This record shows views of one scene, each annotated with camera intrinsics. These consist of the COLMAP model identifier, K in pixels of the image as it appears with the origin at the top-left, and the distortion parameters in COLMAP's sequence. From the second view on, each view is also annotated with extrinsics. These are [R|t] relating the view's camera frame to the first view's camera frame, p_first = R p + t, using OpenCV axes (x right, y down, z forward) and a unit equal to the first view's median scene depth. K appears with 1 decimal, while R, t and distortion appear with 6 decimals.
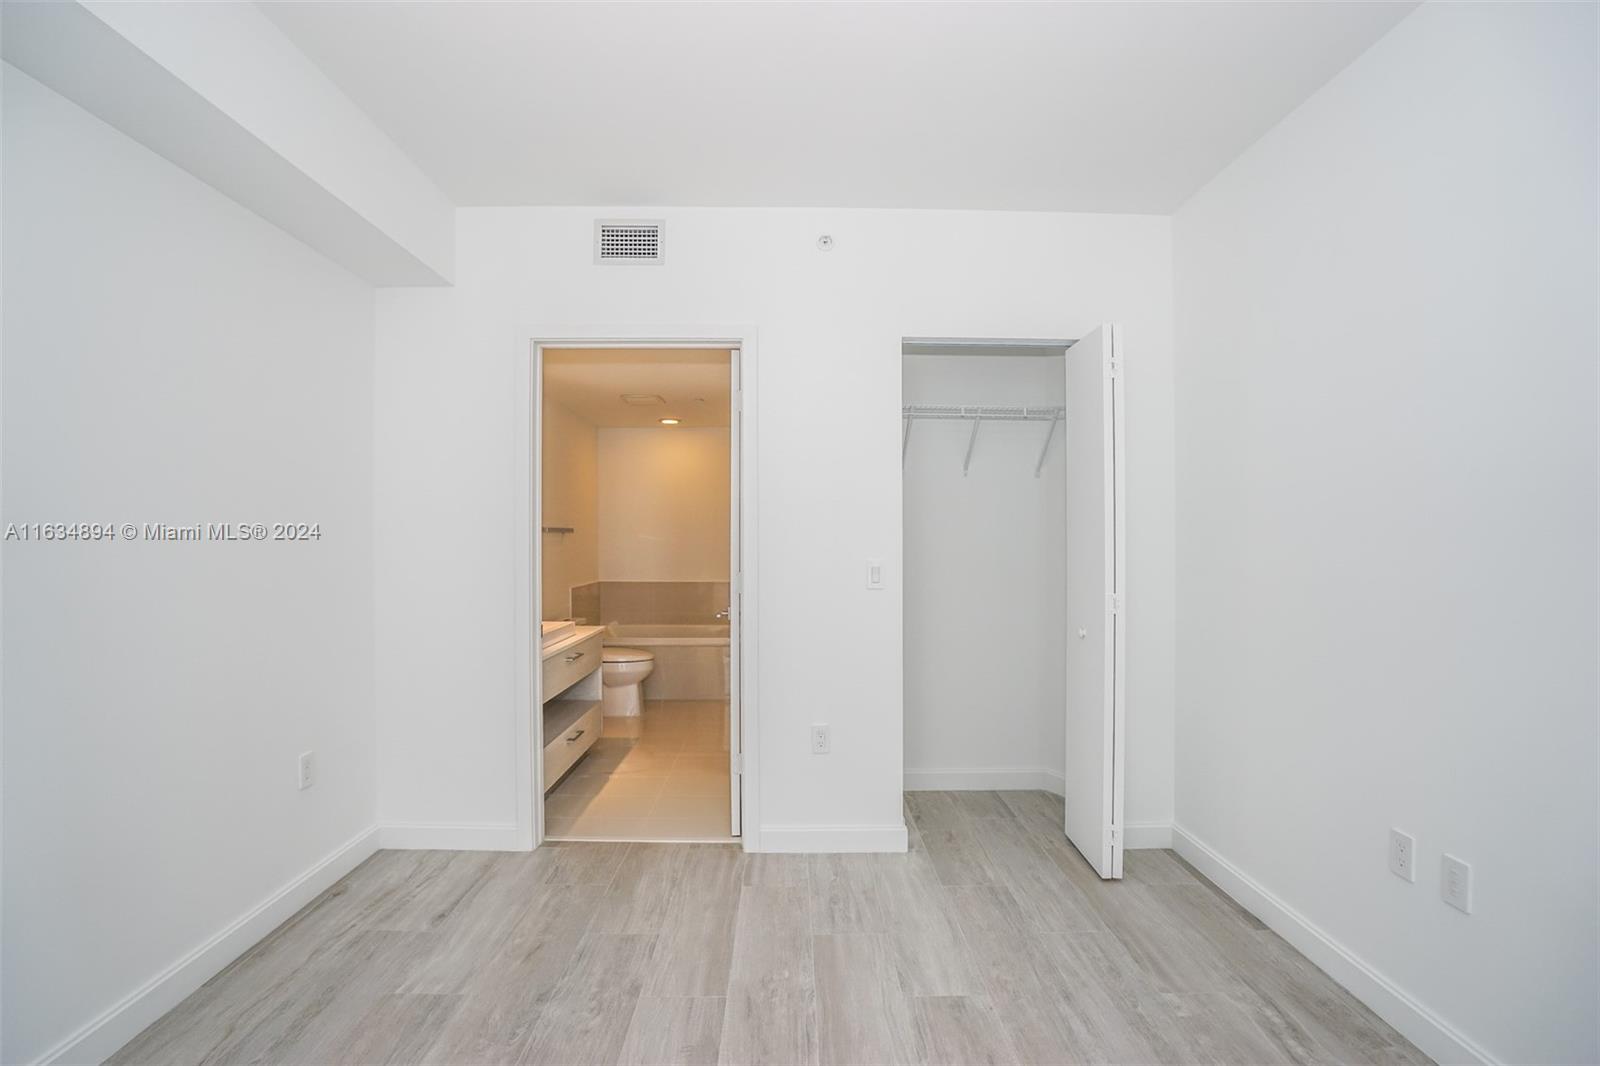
lens RADIAL K [[740.6, 0, 800.0], [0, 740.6, 533.0], [0, 0, 1]] dist [-0.061662, 0.032029]
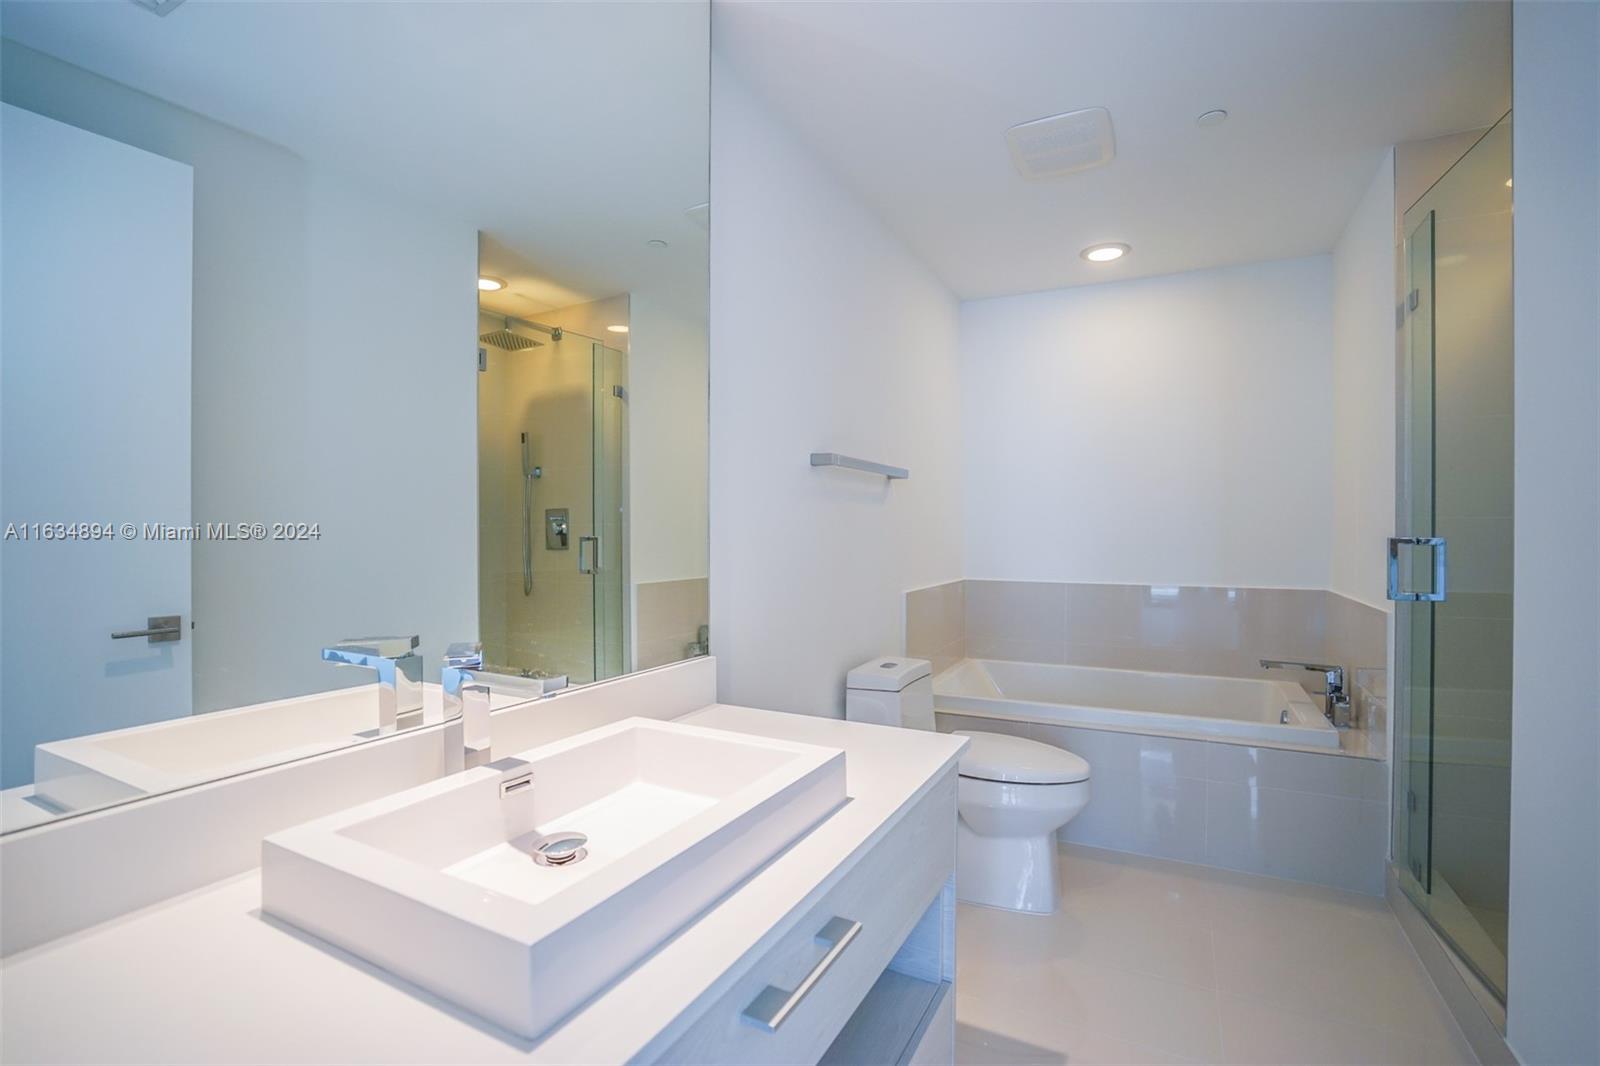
lens RADIAL K [[740.6, 0, 800.0], [0, 740.6, 533.0], [0, 0, 1]] dist [-0.061662, 0.032029]
pose [[0.865302, -0.014729, -0.501034, -0.238894], [0.009674, 0.999873, -0.012685, 0.080414], [0.501157, 0.006130, 0.865334, 1.034444]]
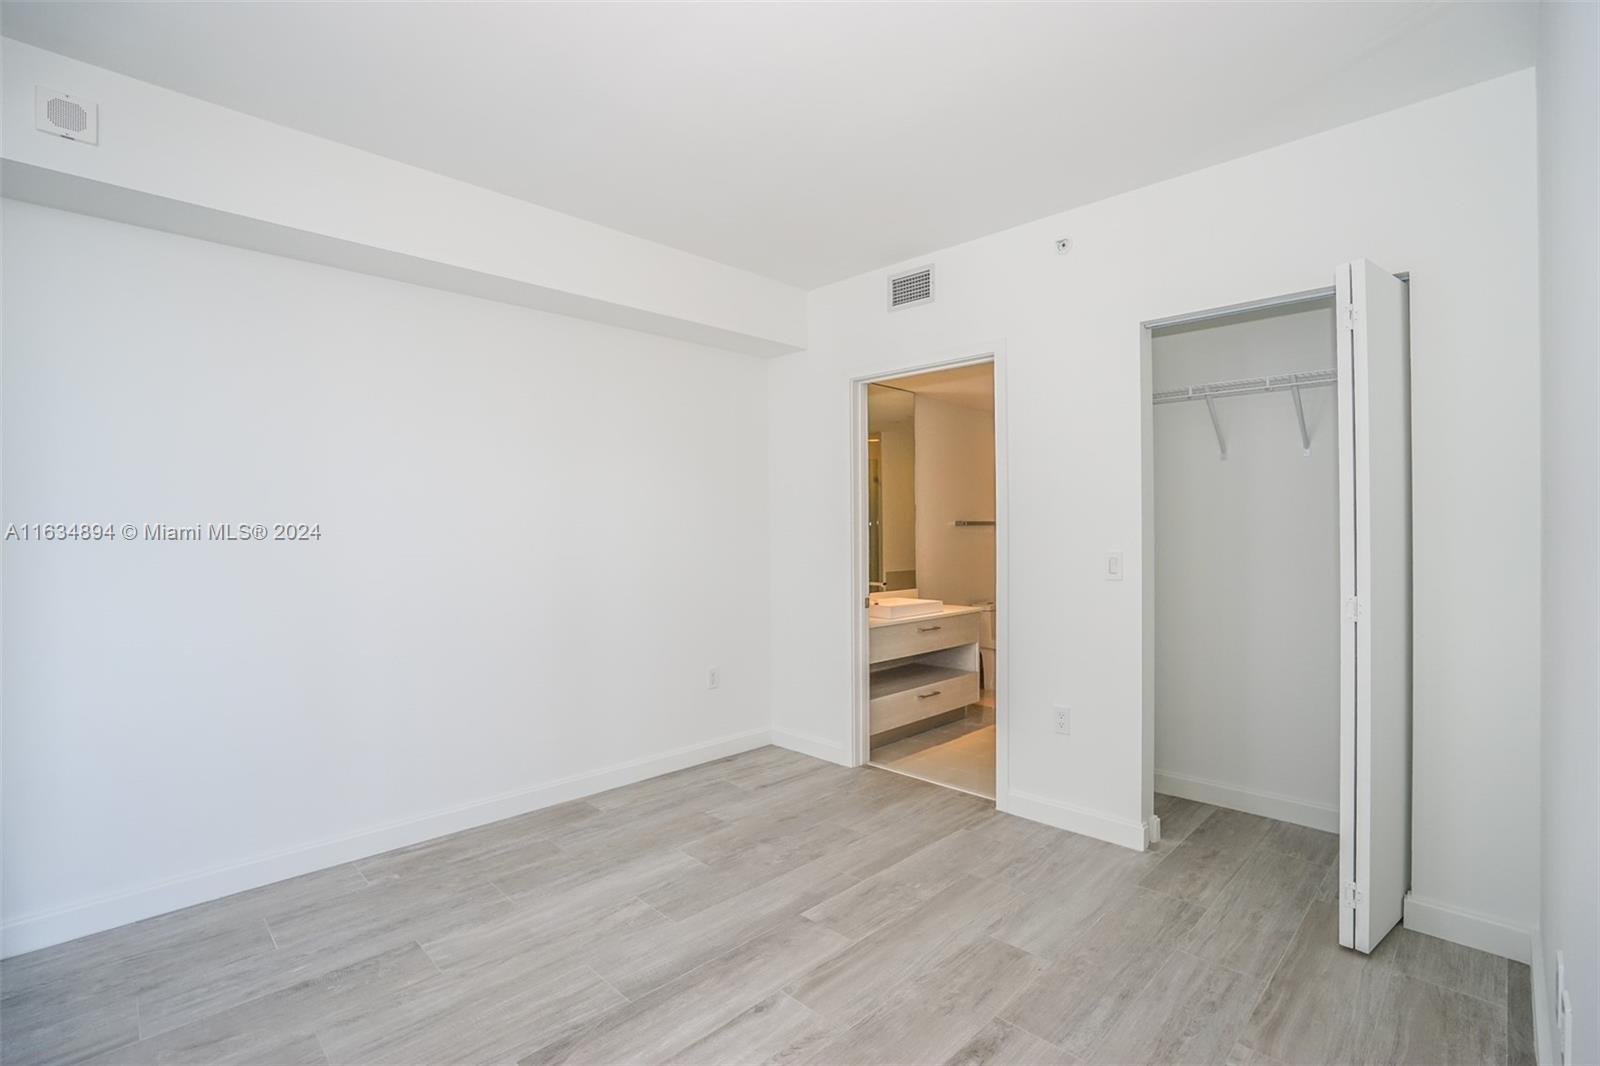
lens RADIAL K [[740.6, 0, 800.0], [0, 740.6, 533.0], [0, 0, 1]] dist [-0.061662, 0.032029]
pose [[0.697959, -0.002231, -0.716134, 0.530005], [0.008569, 0.999950, 0.005236, 0.003511], [0.716086, -0.009791, 0.697943, 0.005370]]
